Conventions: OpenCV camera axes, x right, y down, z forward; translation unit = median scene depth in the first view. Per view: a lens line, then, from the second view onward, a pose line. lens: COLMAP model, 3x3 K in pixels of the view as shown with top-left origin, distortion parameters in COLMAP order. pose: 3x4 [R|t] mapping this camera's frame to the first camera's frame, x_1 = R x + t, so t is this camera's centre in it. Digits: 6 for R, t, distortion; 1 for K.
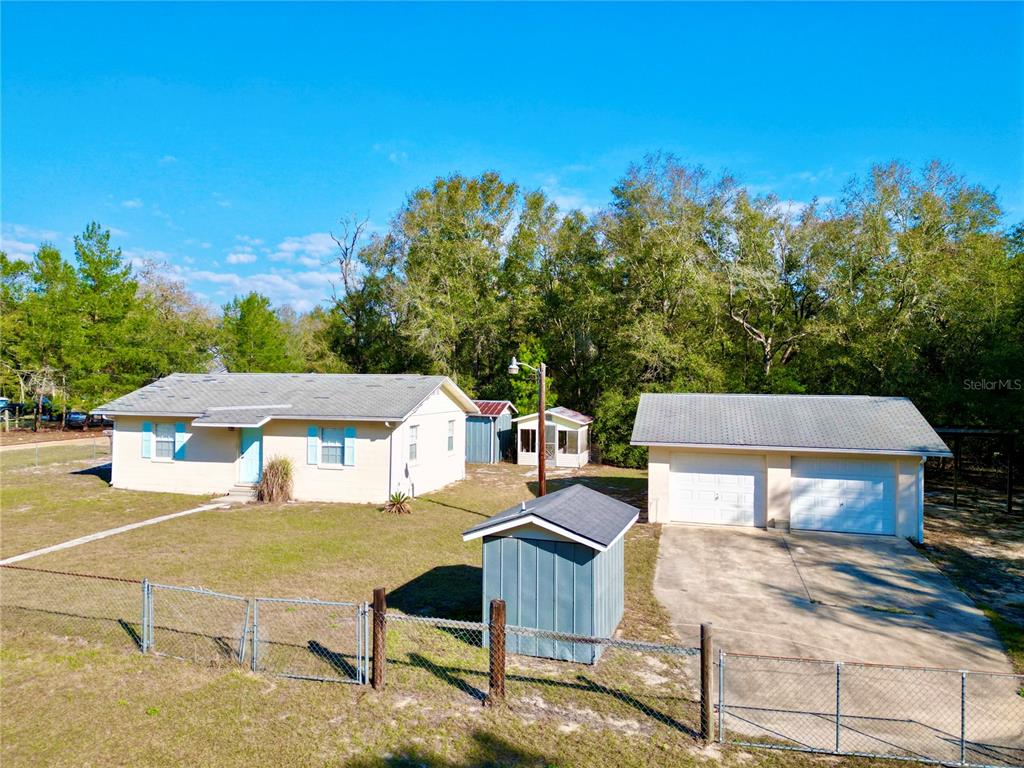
lens RADIAL K [[711.4, 0, 512.0], [0, 711.4, 384.0], [0, 0, 1]] dist [0.076274, -0.086954]
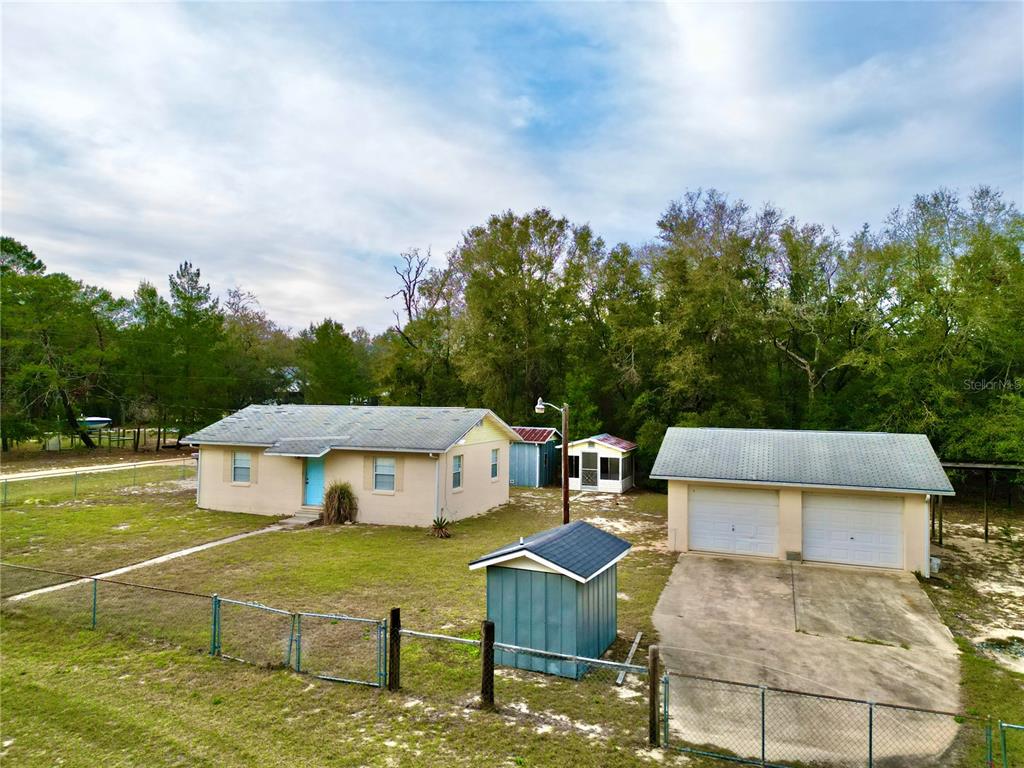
lens RADIAL K [[711.4, 0, 512.0], [0, 711.4, 384.0], [0, 0, 1]] dist [0.076274, -0.086954]
pose [[0.994854, -0.001404, -0.101313, 0.053422], [-0.000528, 0.999819, -0.019033, -0.028967], [0.101321, 0.018989, 0.994673, -0.079316]]
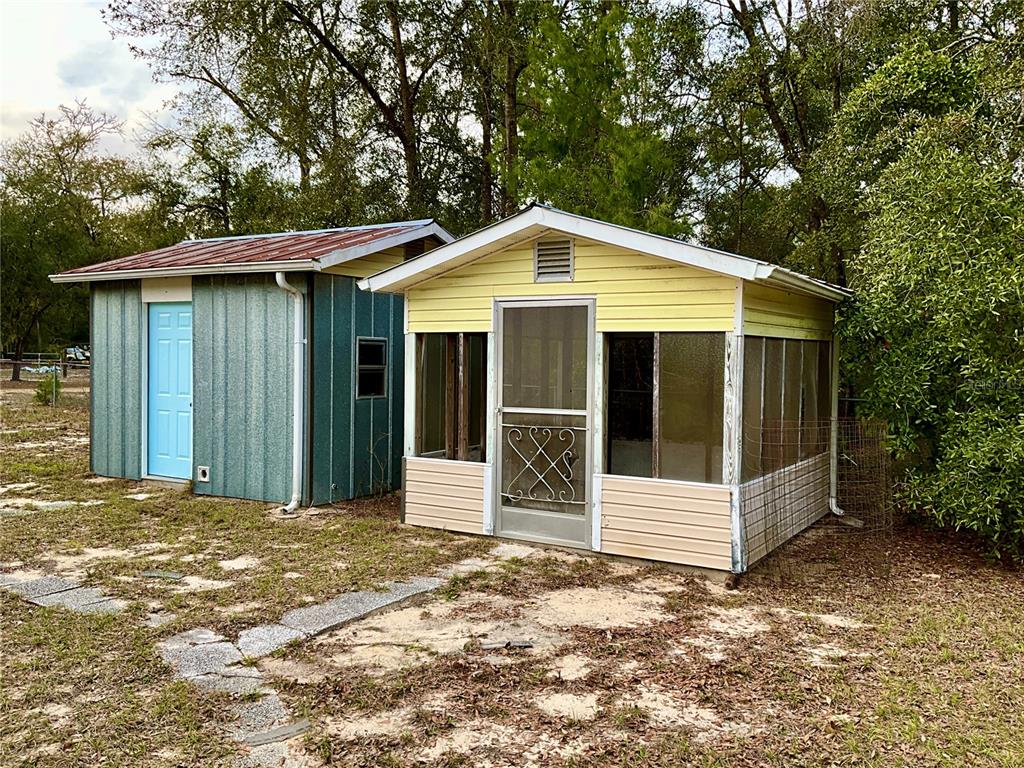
lens RADIAL K [[871.2, 0, 512.0], [0, 871.2, 384.0], [0, 0, 1]] dist [0.095834, -0.005115]
pose [[0.961922, 0.003648, -0.273300, 0.125888], [0.005492, 0.999451, 0.032672, 0.089161], [0.273269, -0.032929, 0.961374, 1.011533]]
